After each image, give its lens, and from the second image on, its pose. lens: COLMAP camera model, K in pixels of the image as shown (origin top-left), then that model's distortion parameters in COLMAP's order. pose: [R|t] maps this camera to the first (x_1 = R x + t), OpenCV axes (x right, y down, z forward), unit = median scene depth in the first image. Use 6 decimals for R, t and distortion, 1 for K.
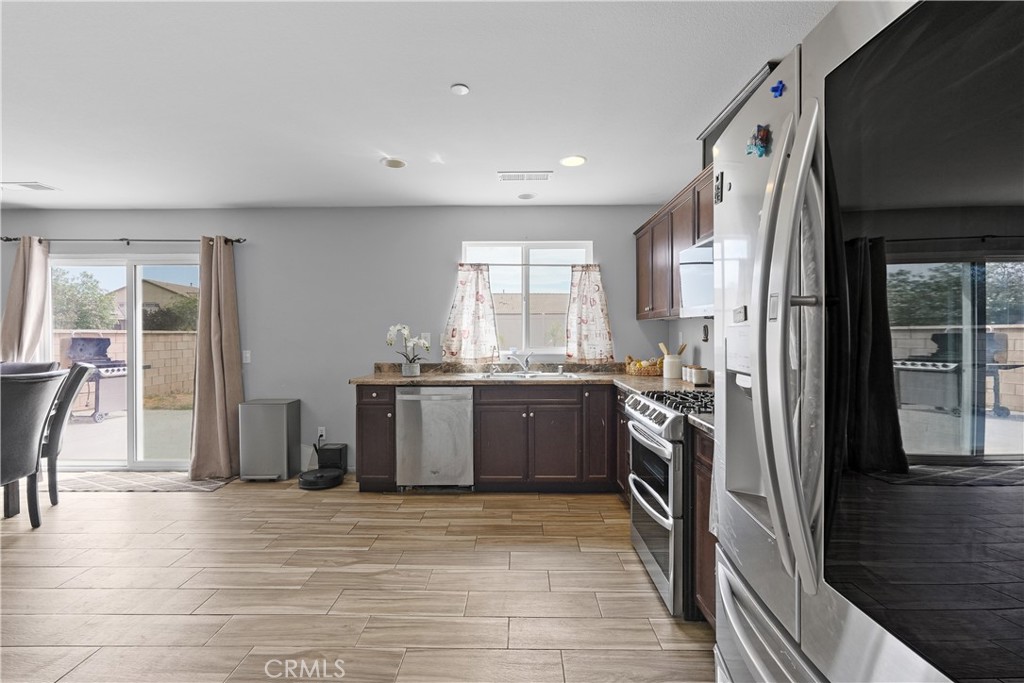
lens RADIAL K [[447.4, 0, 511.9], [0, 447.4, 337.6], [0, 0, 1]] dist [-0.002025, -0.000036]
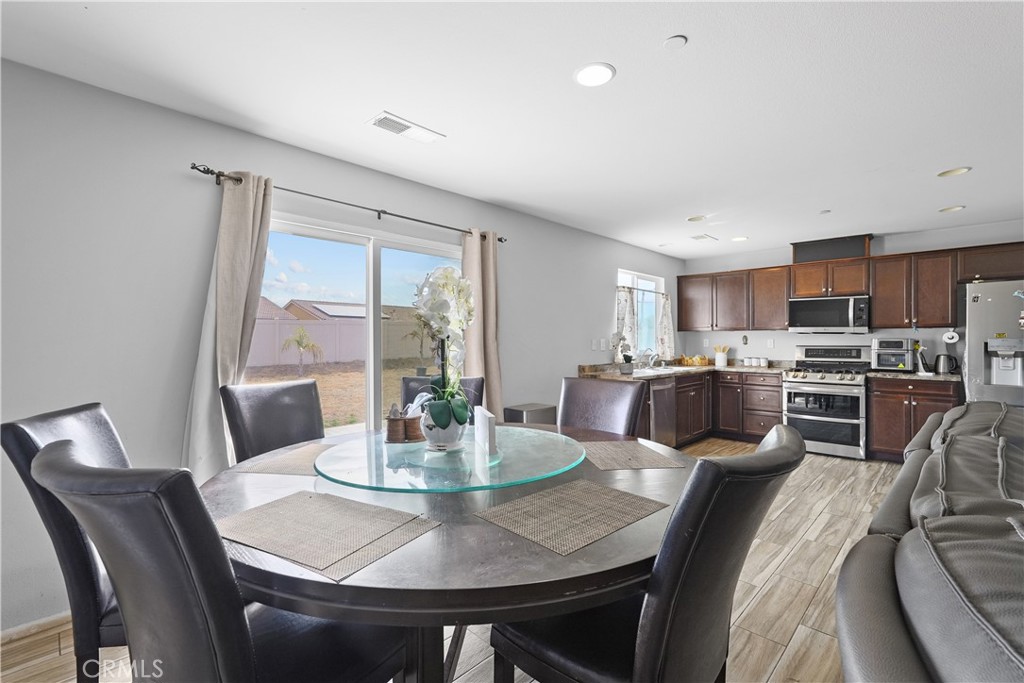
lens RADIAL K [[447.4, 0, 514.0], [0, 447.4, 343.7], [0, 0, 1]] dist [-0.002025, -0.000036]
pose [[0.693459, 0.001485, 0.720495, -1.272387], [0.001990, 0.999990, -0.003976, 0.006998], [-0.720493, 0.004191, 0.693449, 0.336055]]
